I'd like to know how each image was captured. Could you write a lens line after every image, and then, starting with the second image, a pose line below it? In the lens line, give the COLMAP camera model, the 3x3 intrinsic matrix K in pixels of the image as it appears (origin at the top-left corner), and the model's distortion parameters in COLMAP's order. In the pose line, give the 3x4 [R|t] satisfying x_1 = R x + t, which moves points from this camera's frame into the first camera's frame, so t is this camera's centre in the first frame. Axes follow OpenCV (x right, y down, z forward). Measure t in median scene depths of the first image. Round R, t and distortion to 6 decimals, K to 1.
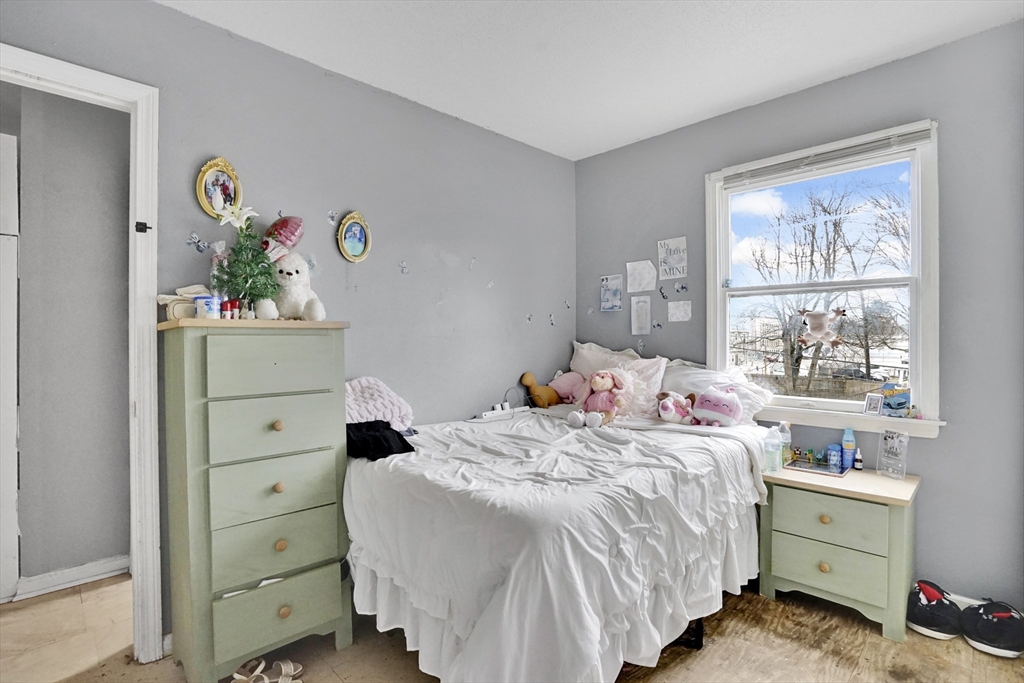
lens RADIAL K [[501.9, 0, 505.3], [0, 501.9, 346.5], [0, 0, 1]] dist [-0.030099, -0.000334]
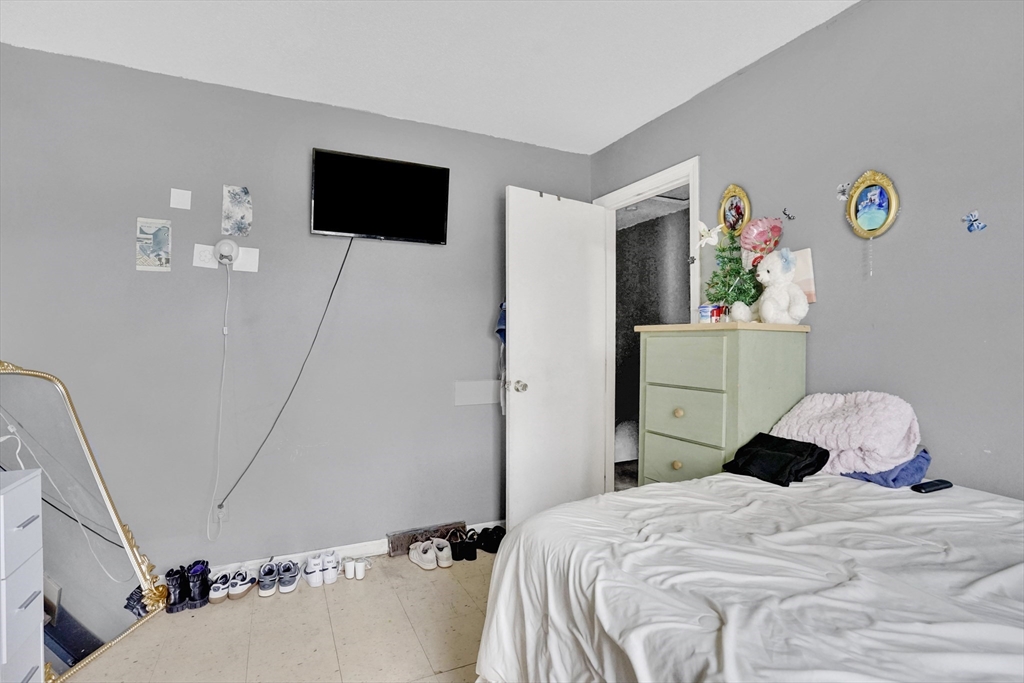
lens RADIAL K [[501.9, 0, 512.8], [0, 501.9, 341.8], [0, 0, 1]] dist [-0.030099, -0.000334]
pose [[-0.316661, 0.002262, -0.948536, 0.432645], [-0.013061, 0.999892, 0.006745, -0.007655], [0.948449, 0.014524, -0.316597, 0.543113]]
